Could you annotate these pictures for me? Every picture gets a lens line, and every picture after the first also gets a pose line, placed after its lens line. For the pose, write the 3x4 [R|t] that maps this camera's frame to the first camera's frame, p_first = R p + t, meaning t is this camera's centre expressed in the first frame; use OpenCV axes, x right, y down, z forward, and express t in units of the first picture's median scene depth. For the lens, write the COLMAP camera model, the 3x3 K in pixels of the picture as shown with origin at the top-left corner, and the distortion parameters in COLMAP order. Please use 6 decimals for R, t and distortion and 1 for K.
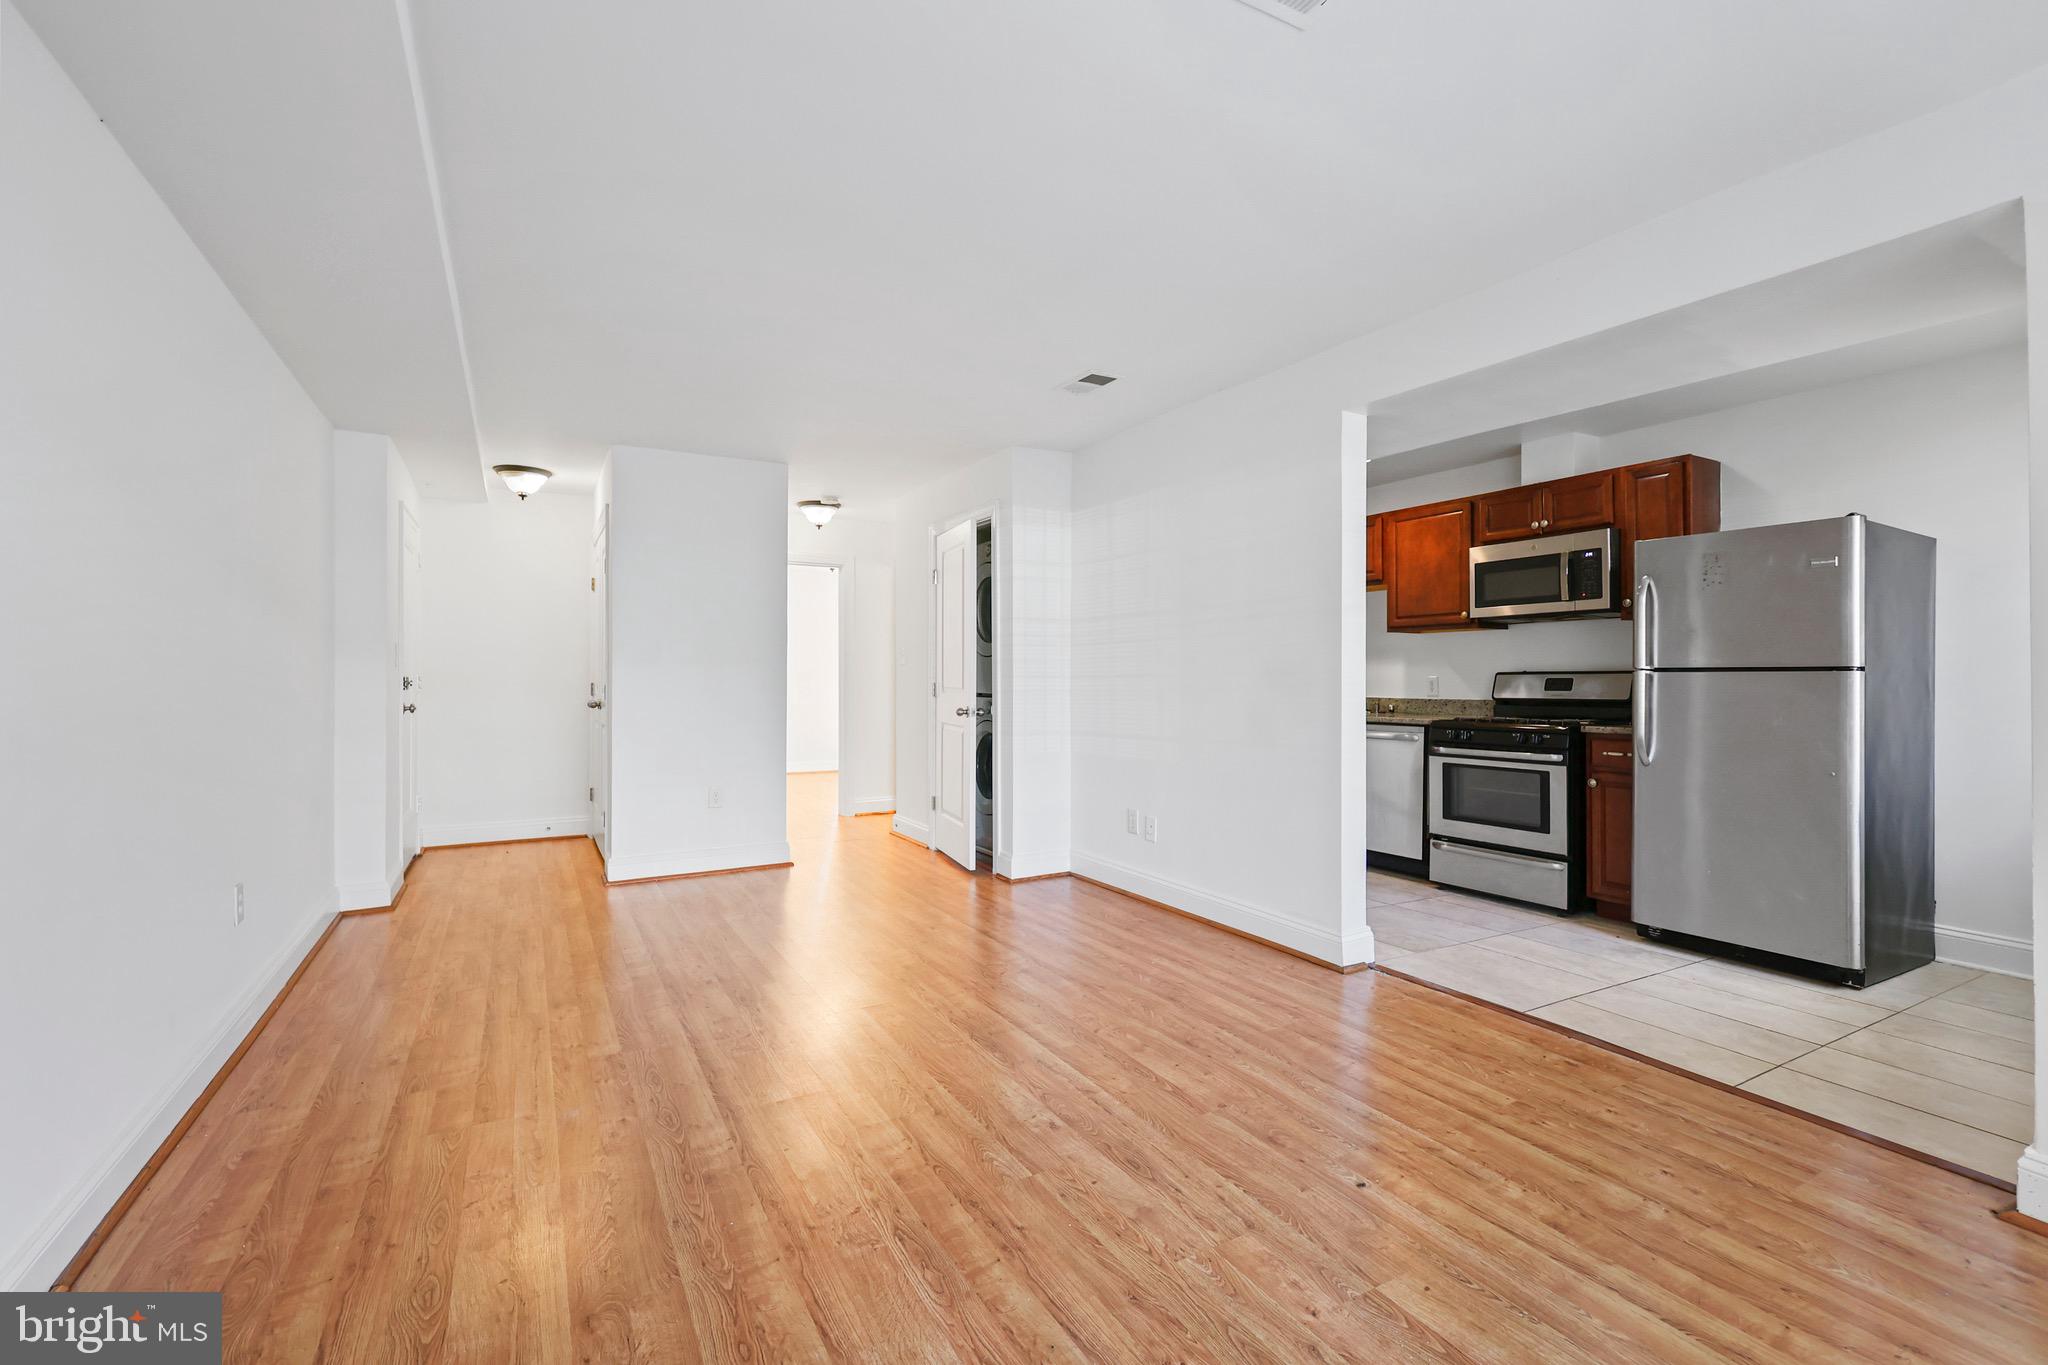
lens RADIAL K [[891.5, 0, 1025.2], [0, 891.5, 673.4], [0, 0, 1]] dist [-0.000043, -0.000144]
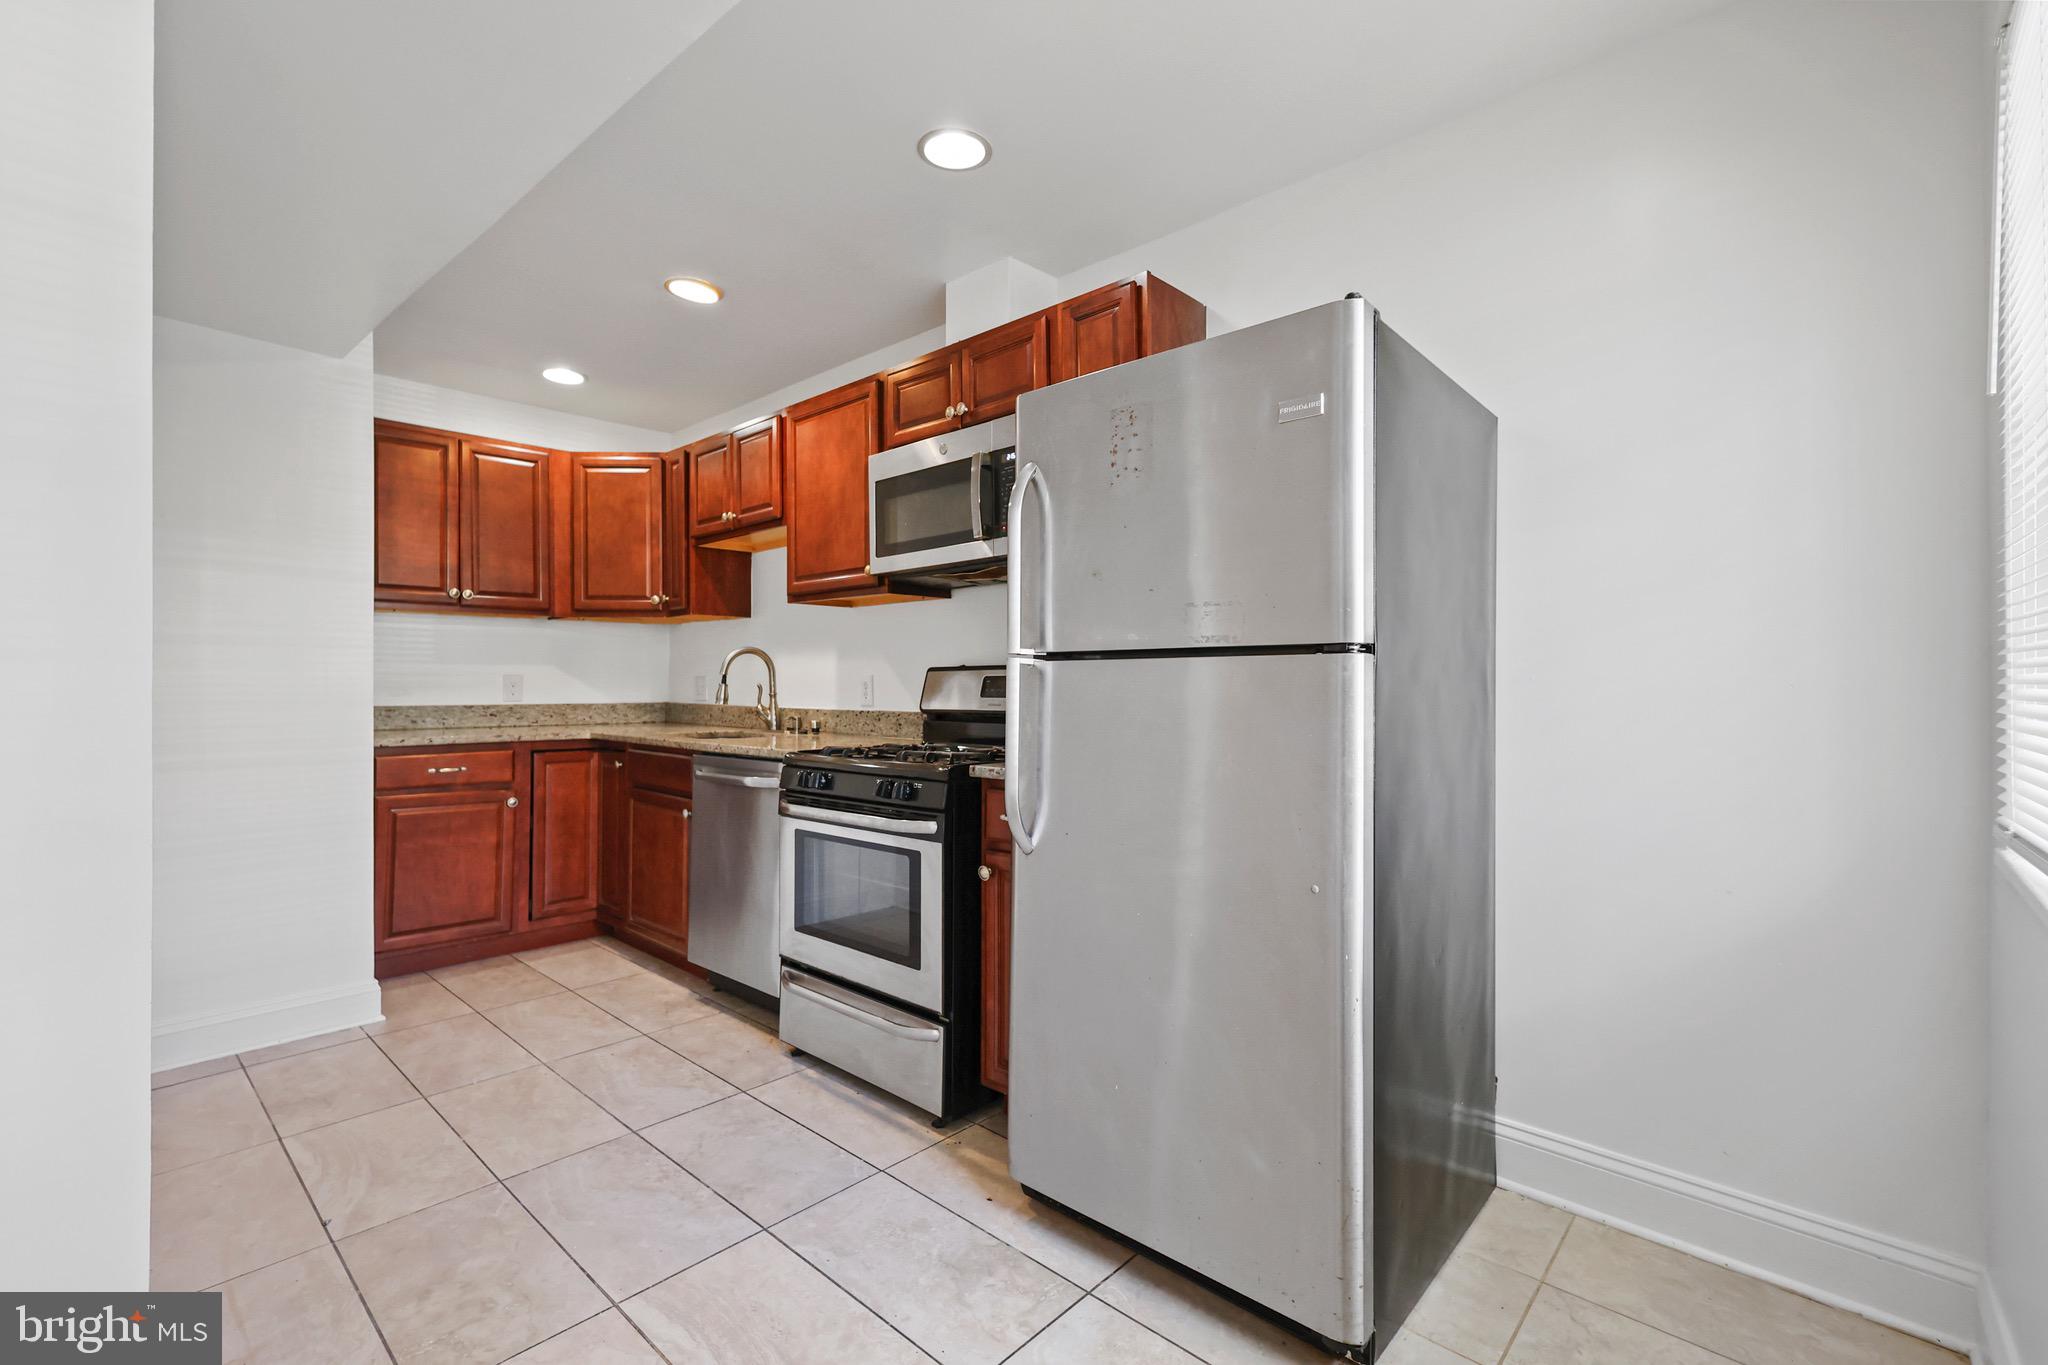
lens RADIAL K [[892.6, 0, 1021.3], [0, 892.6, 681.9], [0, 0, 1]] dist [0.000066, -0.000007]
pose [[0.951172, -0.006095, 0.308601, 0.489401], [0.004012, 0.999965, 0.007386, 0.005550], [-0.308636, -0.005787, 0.951163, 0.485331]]
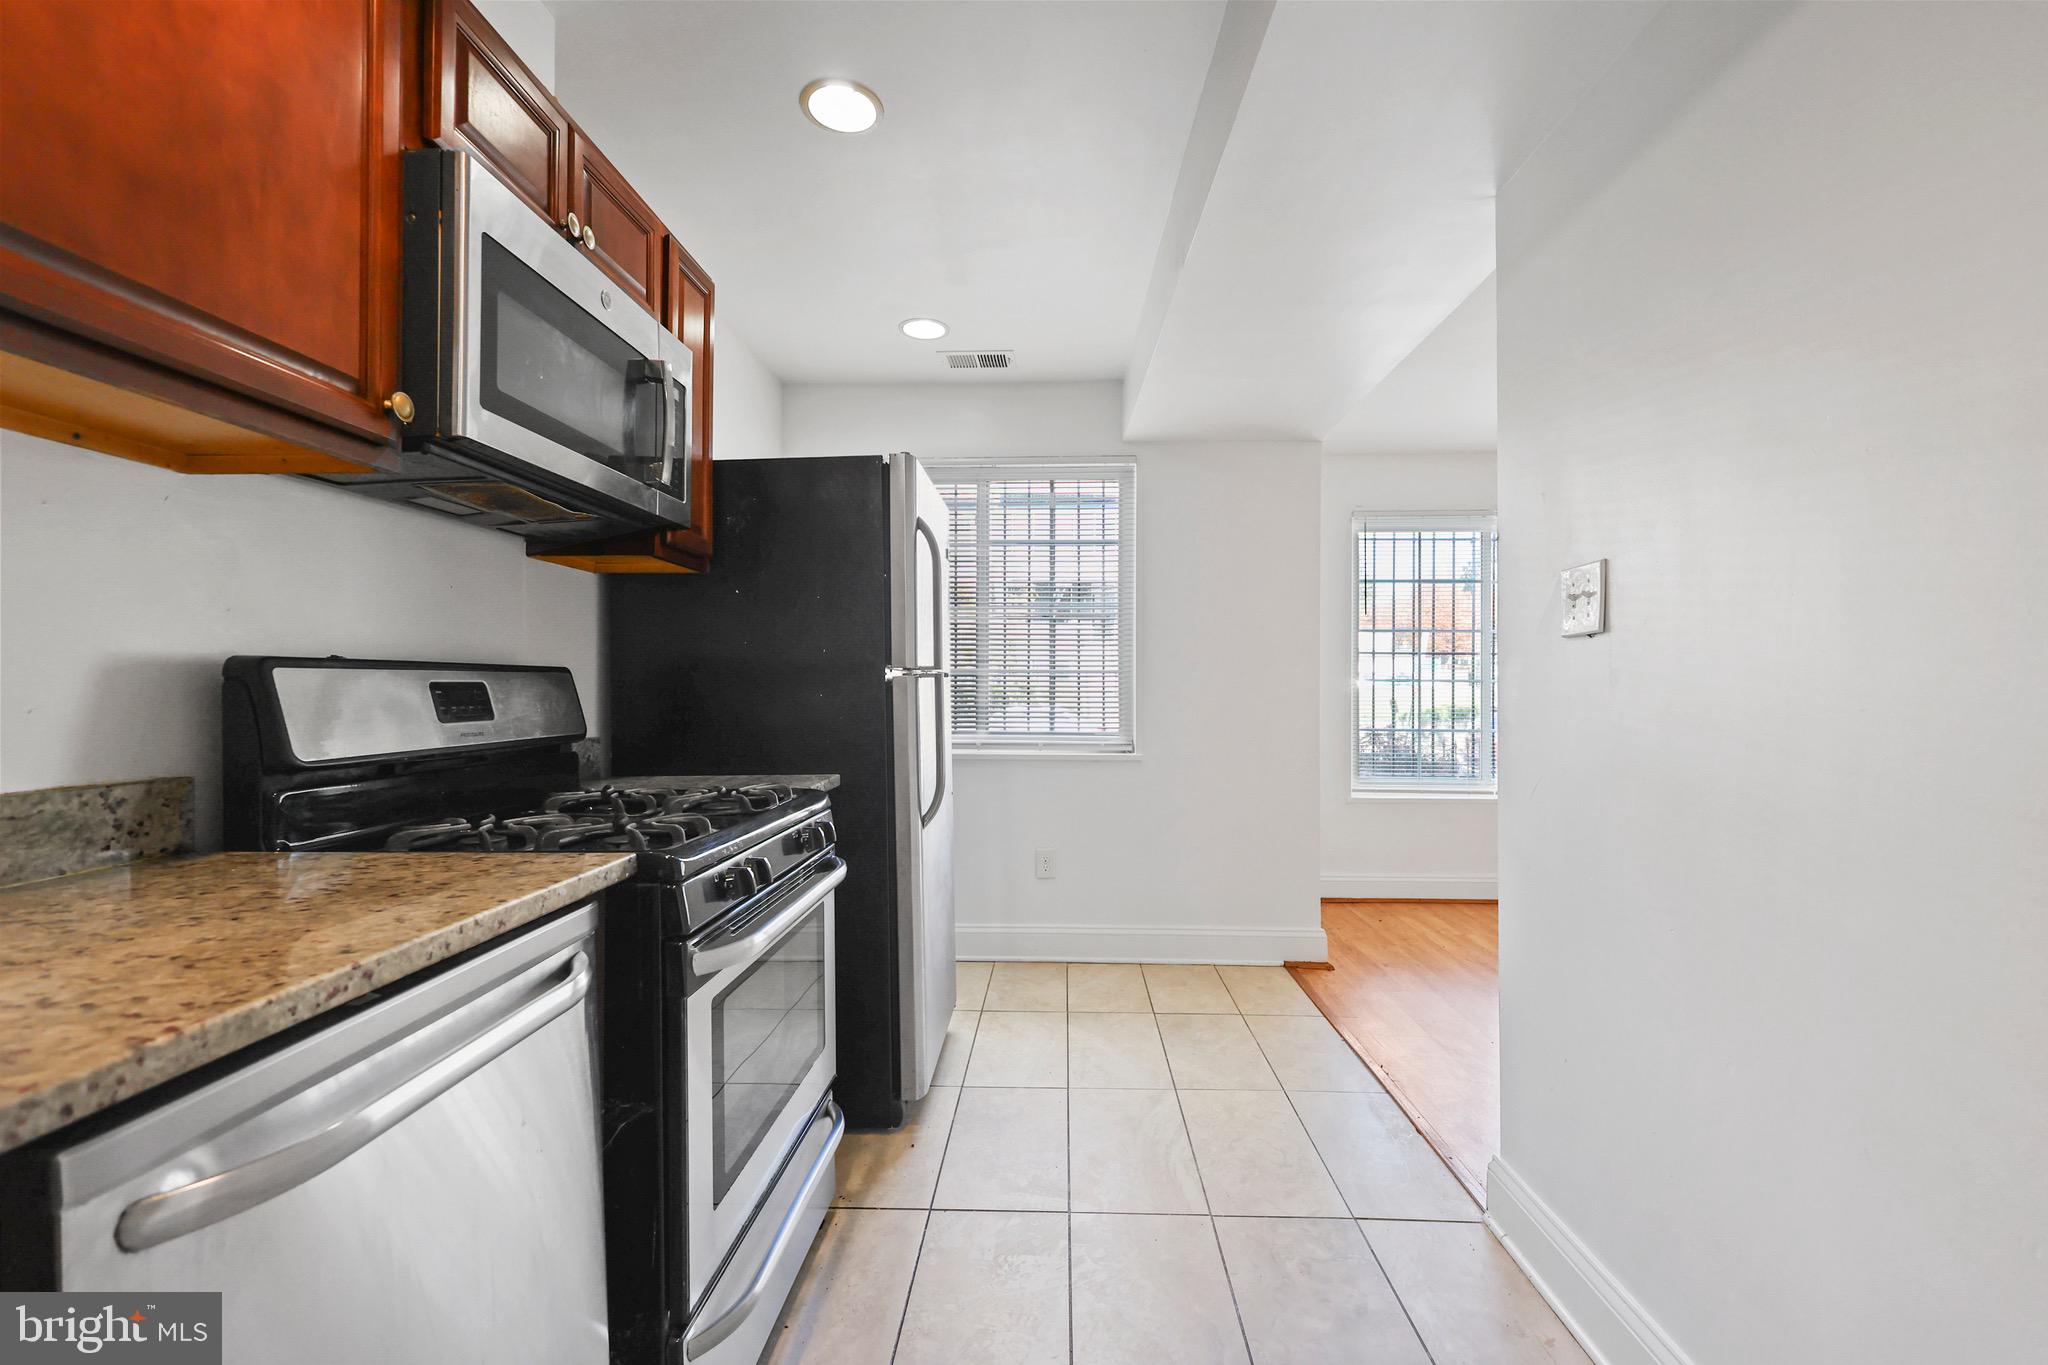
lens RADIAL K [[892.6, 0, 1021.3], [0, 892.6, 681.9], [0, 0, 1]] dist [0.000066, -0.000007]
pose [[-0.846361, -0.004265, 0.532592, 0.282199], [-0.012573, 0.999849, -0.011973, 0.007435], [-0.532461, -0.016829, -0.846287, 1.336787]]
